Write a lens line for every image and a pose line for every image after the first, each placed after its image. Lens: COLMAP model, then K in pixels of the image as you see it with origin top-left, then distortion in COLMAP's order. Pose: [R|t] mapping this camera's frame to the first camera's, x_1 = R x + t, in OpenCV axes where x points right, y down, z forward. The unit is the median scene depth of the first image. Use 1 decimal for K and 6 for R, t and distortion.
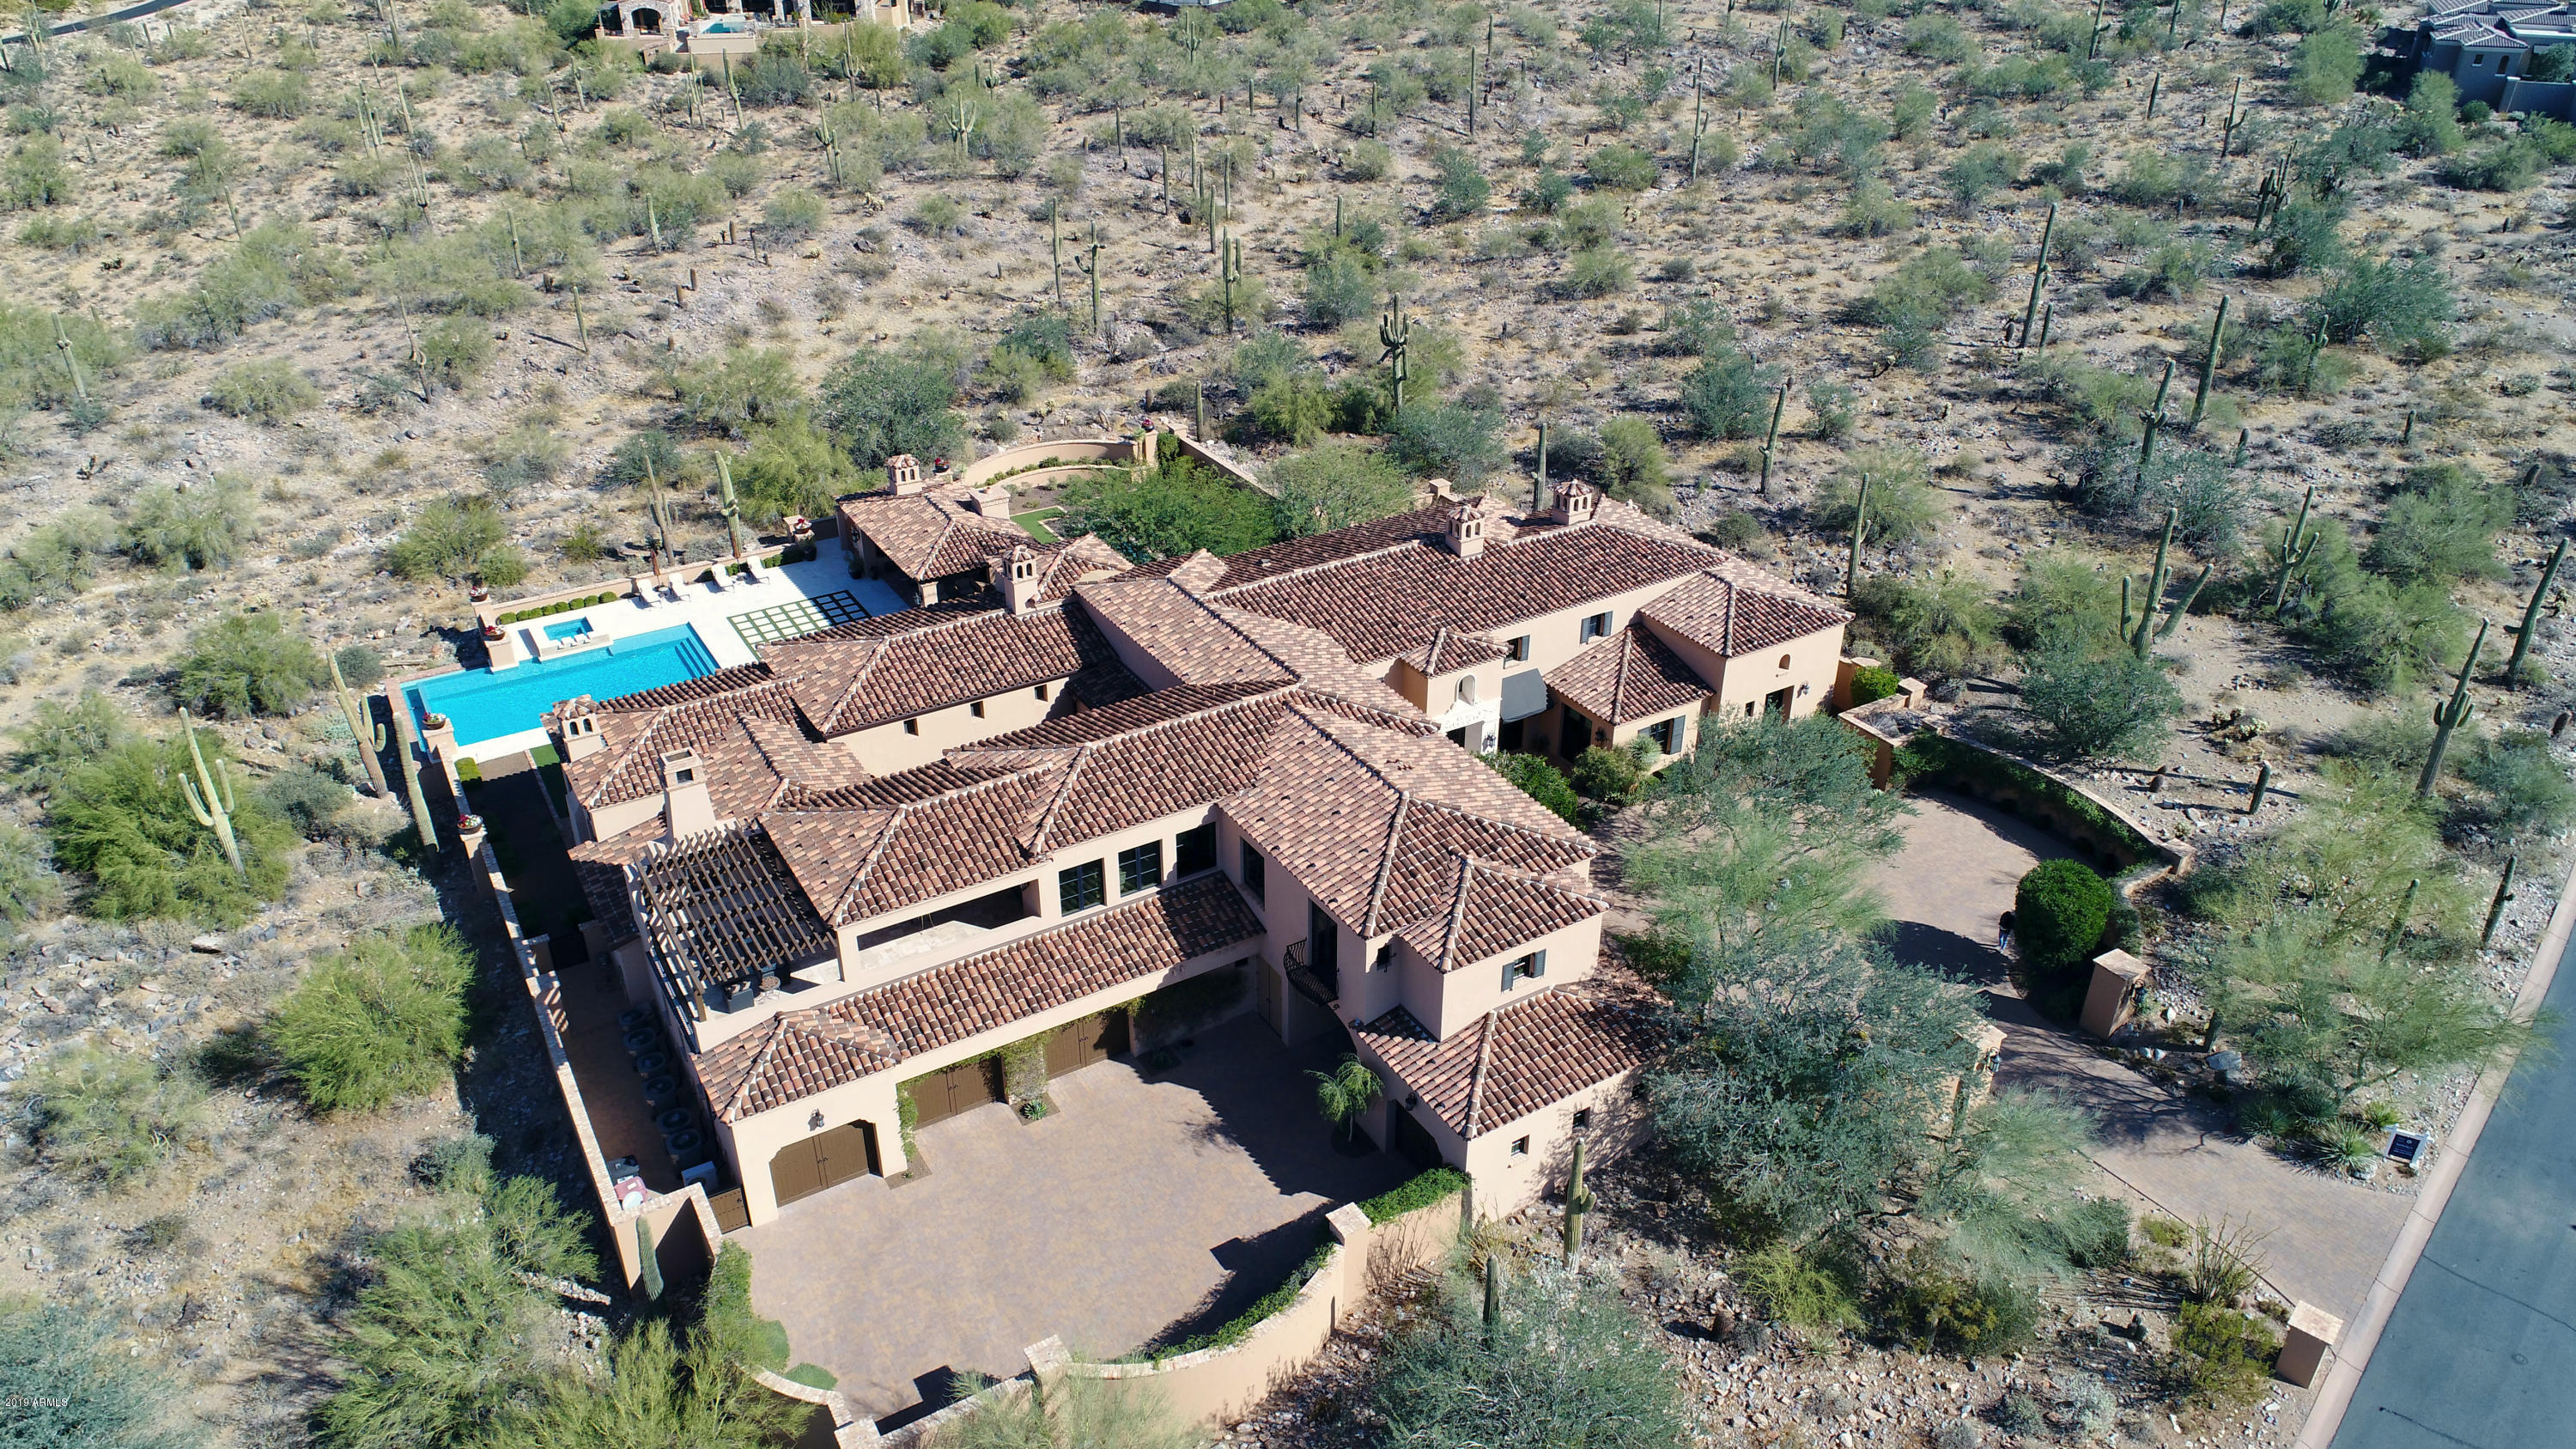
lens RADIAL K [[1728.7, 0, 1288.0], [0, 1728.7, 724.5], [0, 0, 1]] dist [-0.005375, 0.001307]
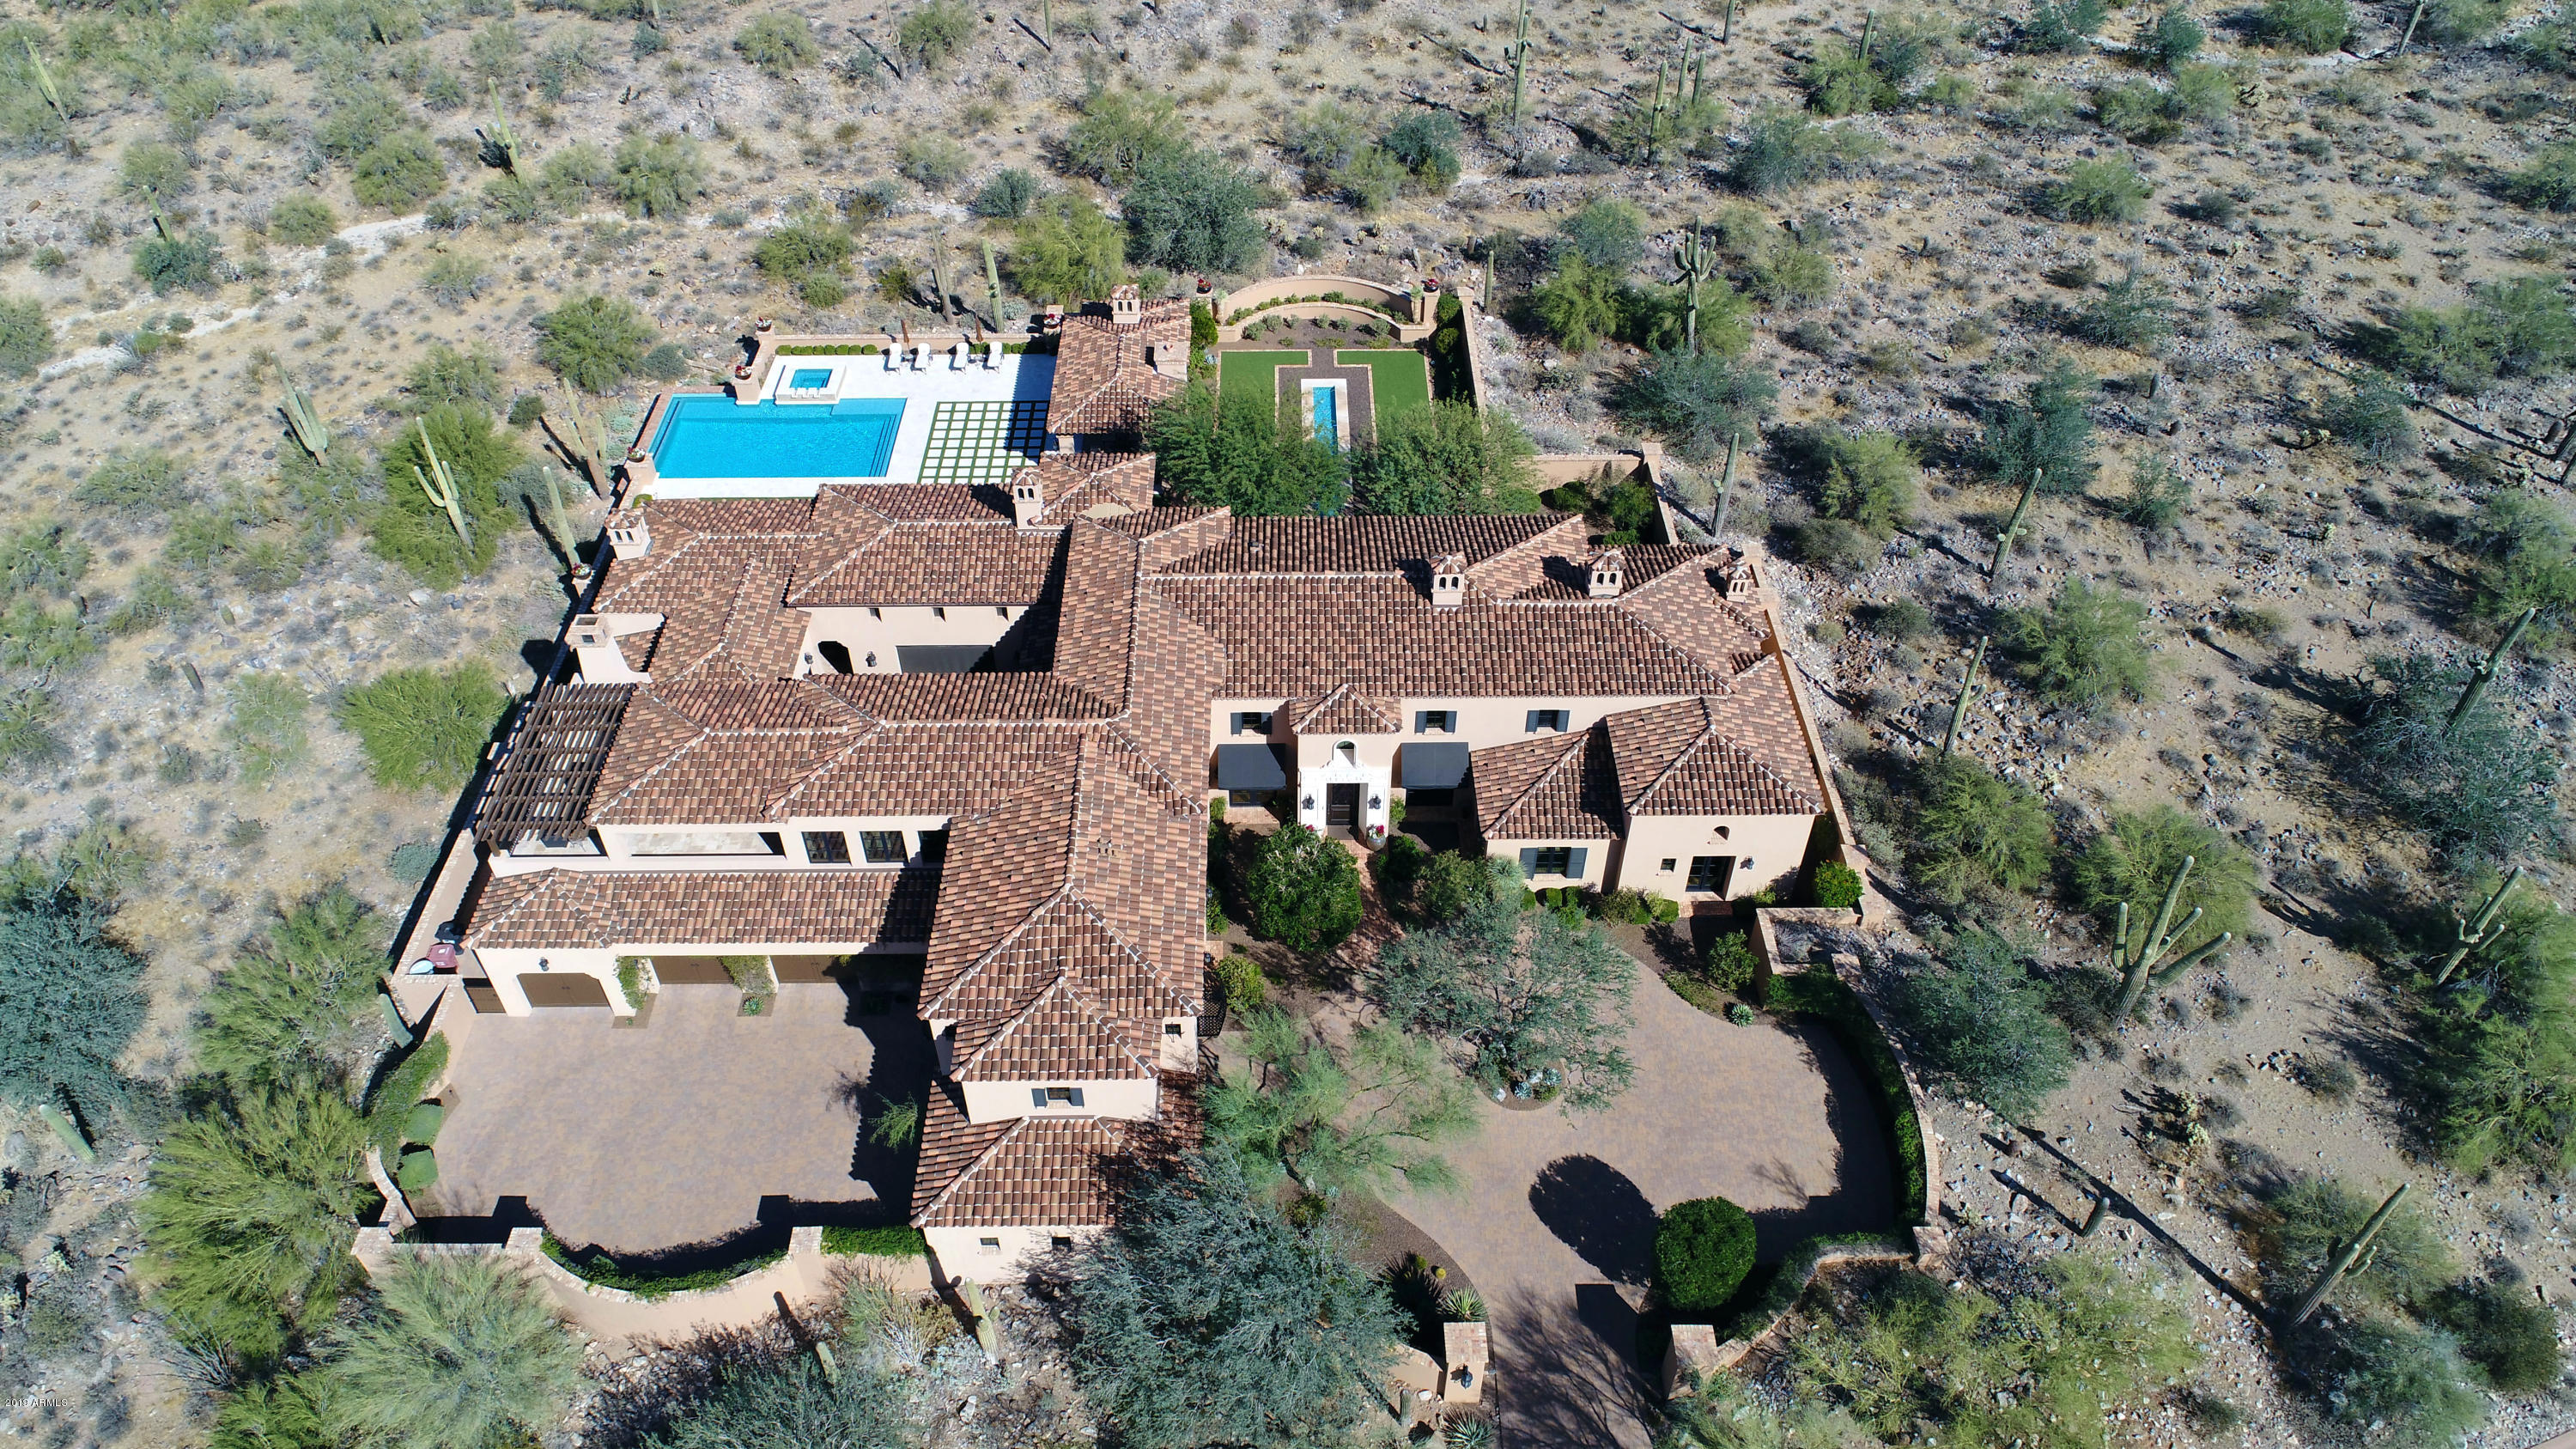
lens RADIAL K [[1728.7, 0, 1288.0], [0, 1728.7, 724.5], [0, 0, 1]] dist [-0.005375, 0.001307]
pose [[0.860379, 0.348687, -0.371706, 0.318070], [-0.246414, 0.923020, 0.295490, -0.231850], [0.446126, -0.162639, 0.880068, 0.093153]]
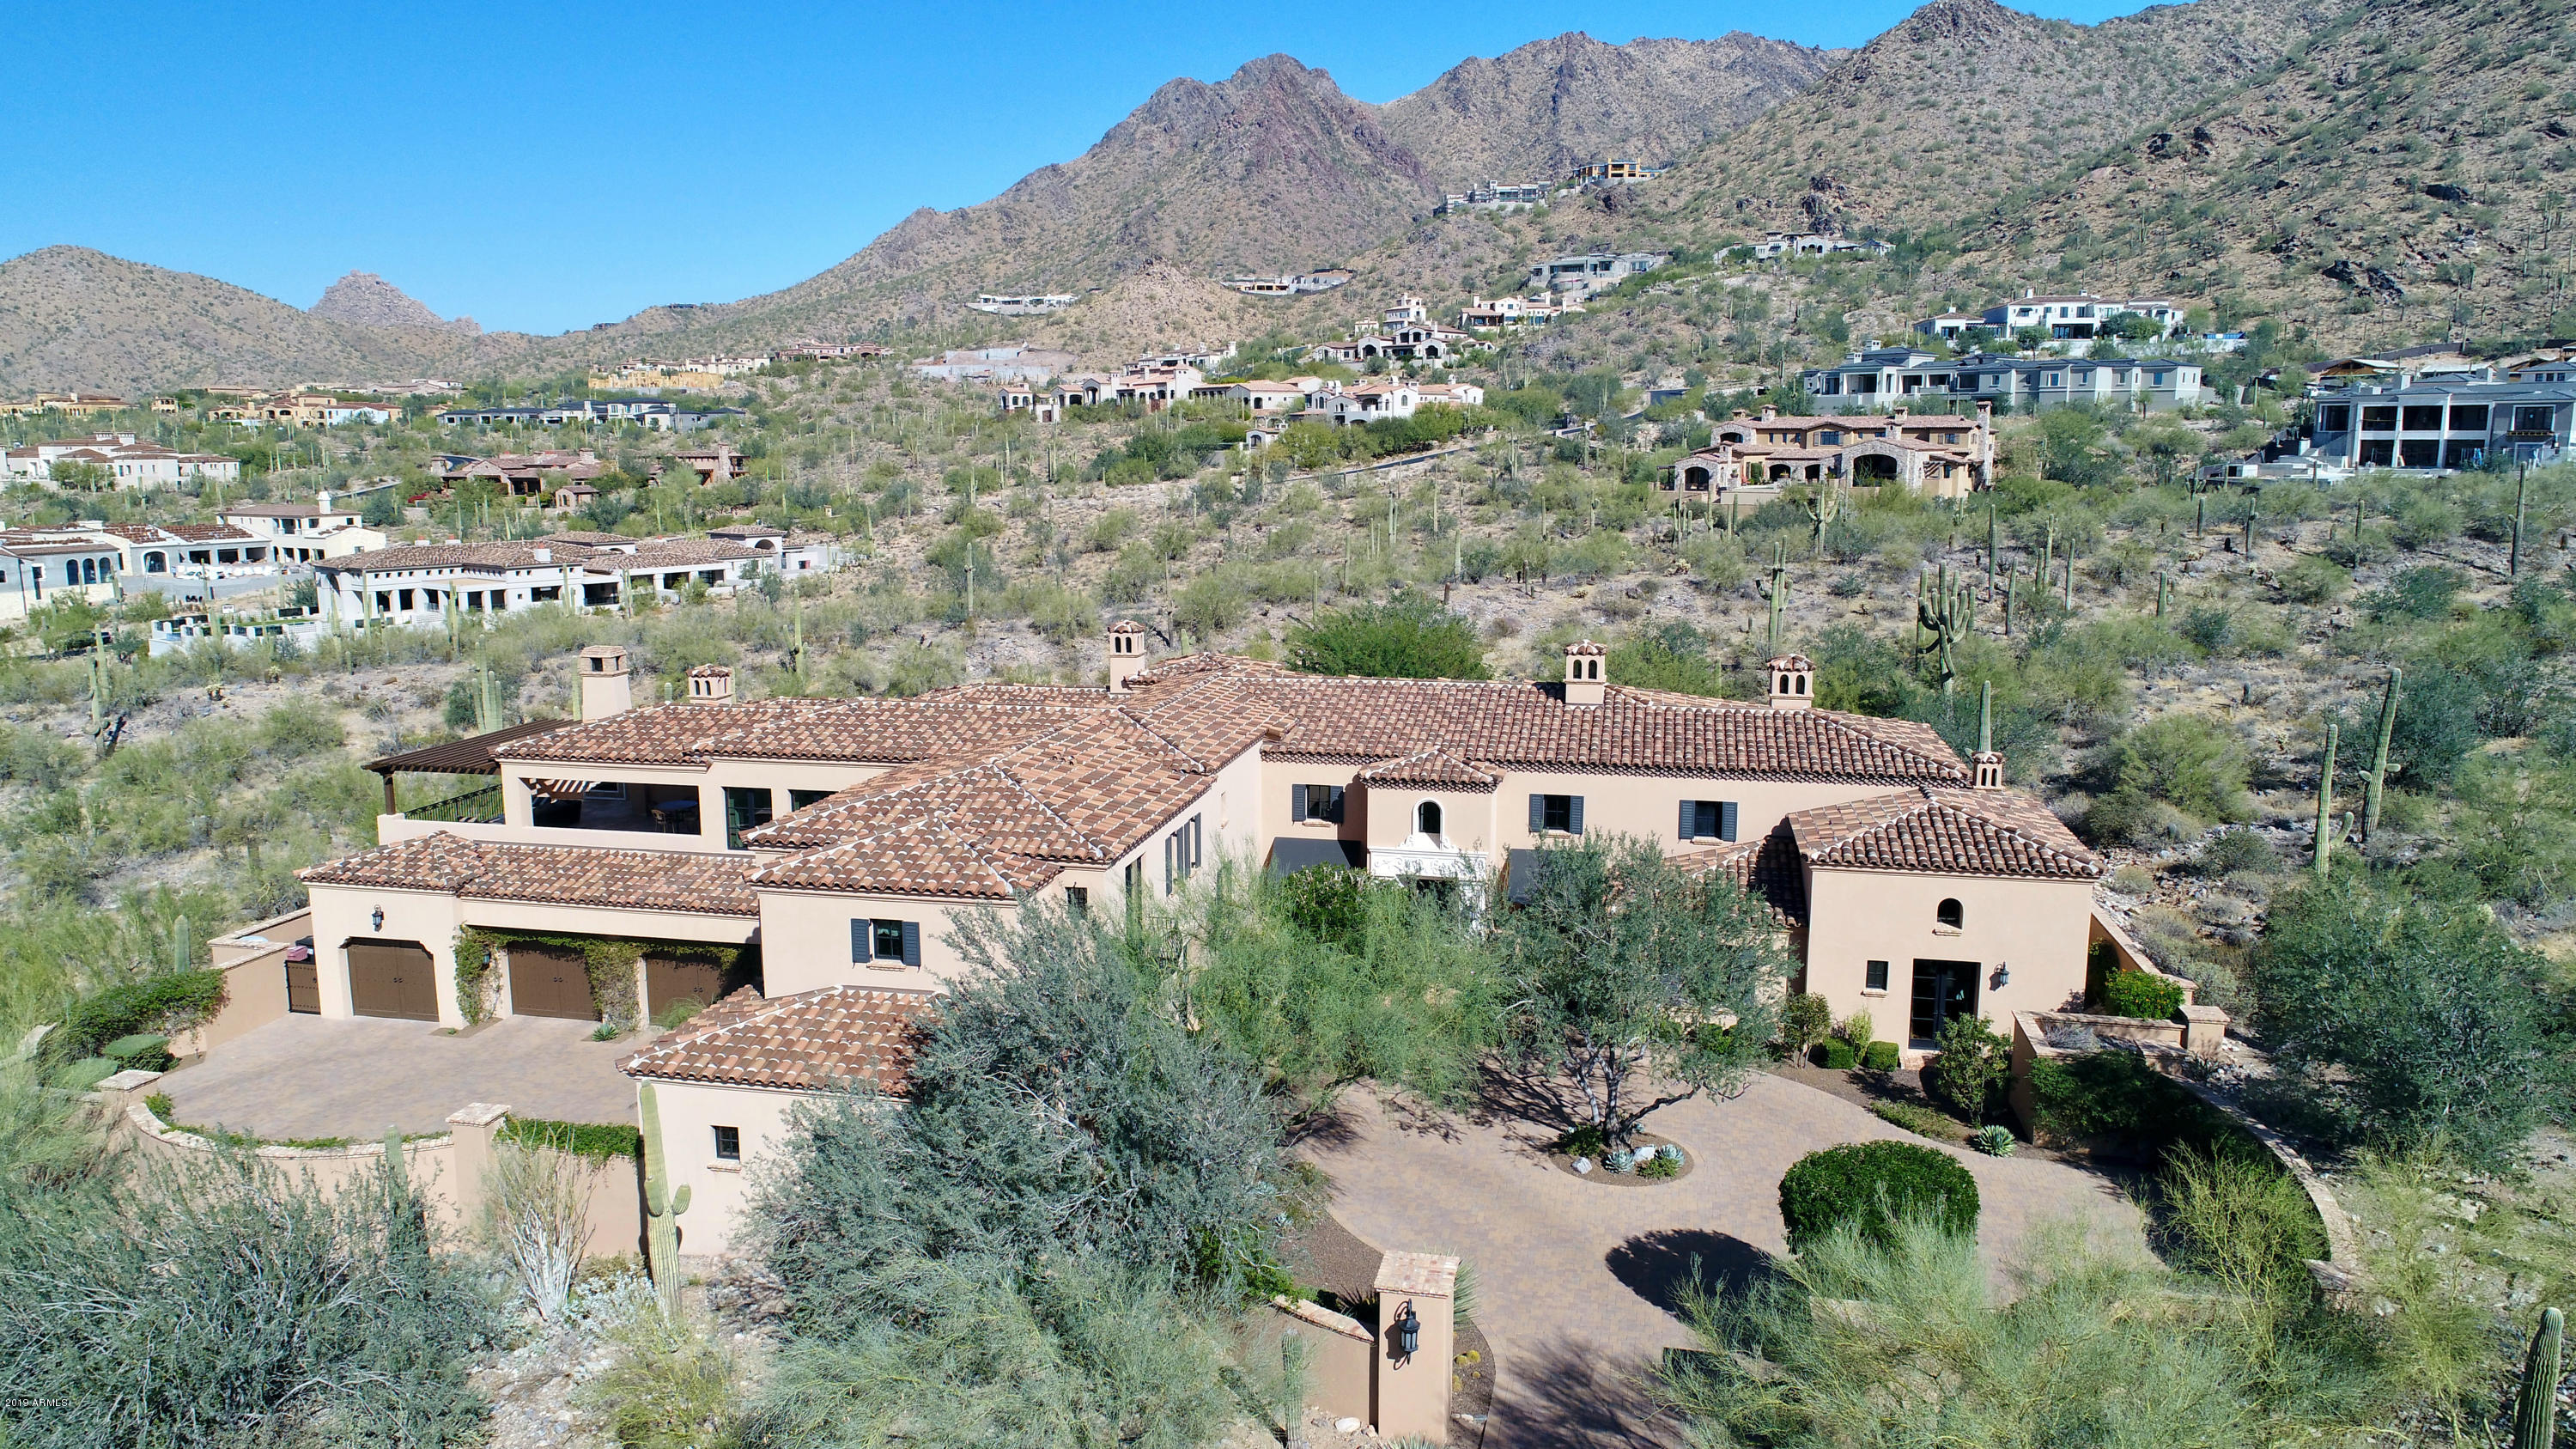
lens RADIAL K [[1728.7, 0, 1288.0], [0, 1728.7, 724.5], [0, 0, 1]] dist [-0.005375, 0.001307]
pose [[0.728374, 0.110787, -0.676164, 0.409470], [-0.327673, 0.923000, -0.201745, 0.080927], [0.601749, 0.368506, 0.708591, 0.307126]]
